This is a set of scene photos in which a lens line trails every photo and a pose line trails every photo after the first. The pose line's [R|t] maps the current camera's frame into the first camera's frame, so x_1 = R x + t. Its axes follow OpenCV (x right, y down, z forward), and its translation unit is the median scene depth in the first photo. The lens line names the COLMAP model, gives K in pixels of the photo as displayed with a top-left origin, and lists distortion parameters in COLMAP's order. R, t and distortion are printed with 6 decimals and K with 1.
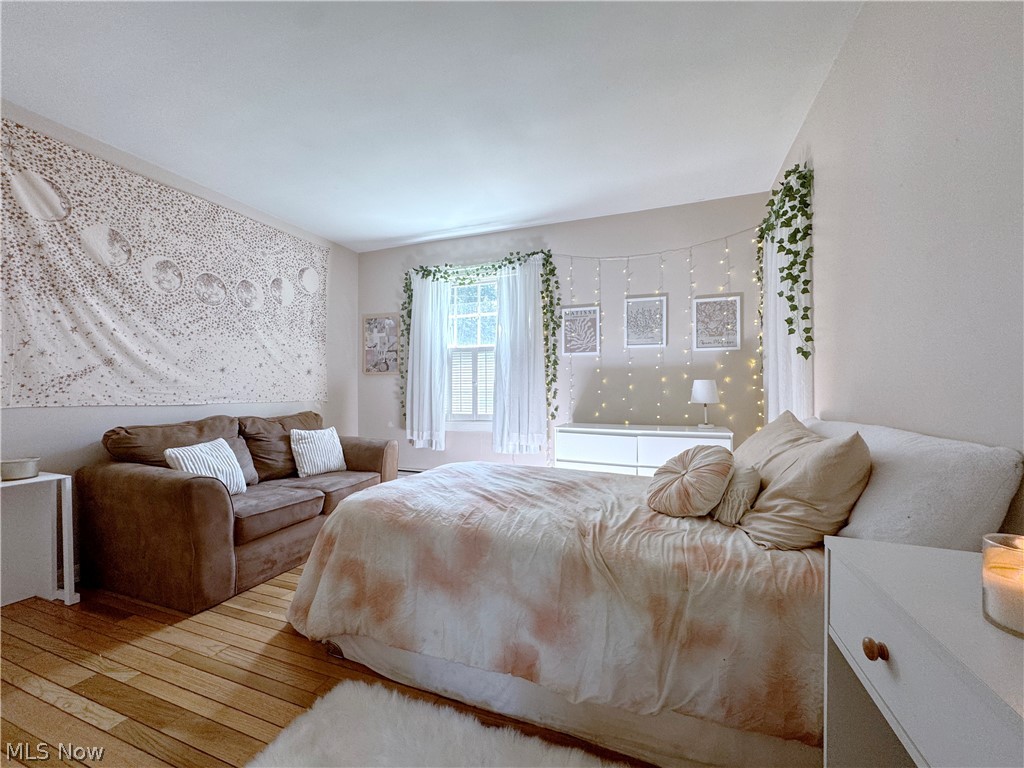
lens RADIAL K [[409.5, 0, 511.9], [0, 409.5, 387.3], [0, 0, 1]] dist [-0.002981, 0.000802]
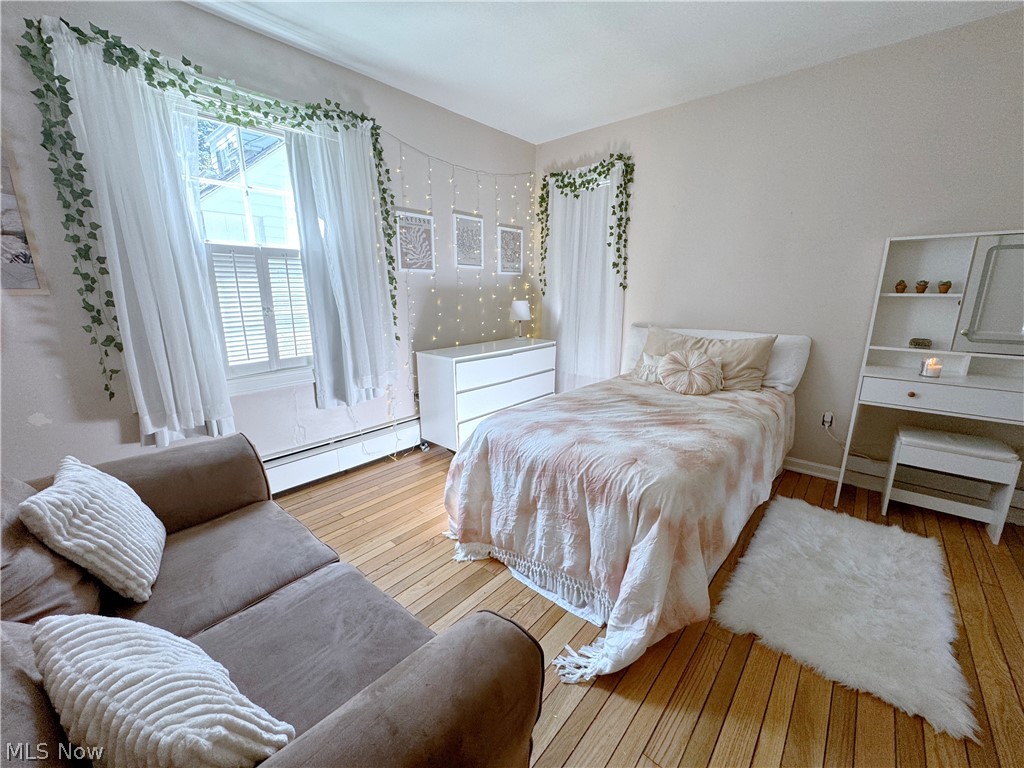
lens RADIAL K [[409.5, 0, 512.0], [0, 409.5, 385.7], [0, 0, 1]] dist [-0.002981, 0.000802]
pose [[0.351357, -0.217943, 0.910521, -0.607768], [-0.003222, 0.972241, 0.233960, -0.049081], [-0.936236, -0.085137, 0.340902, 0.504802]]
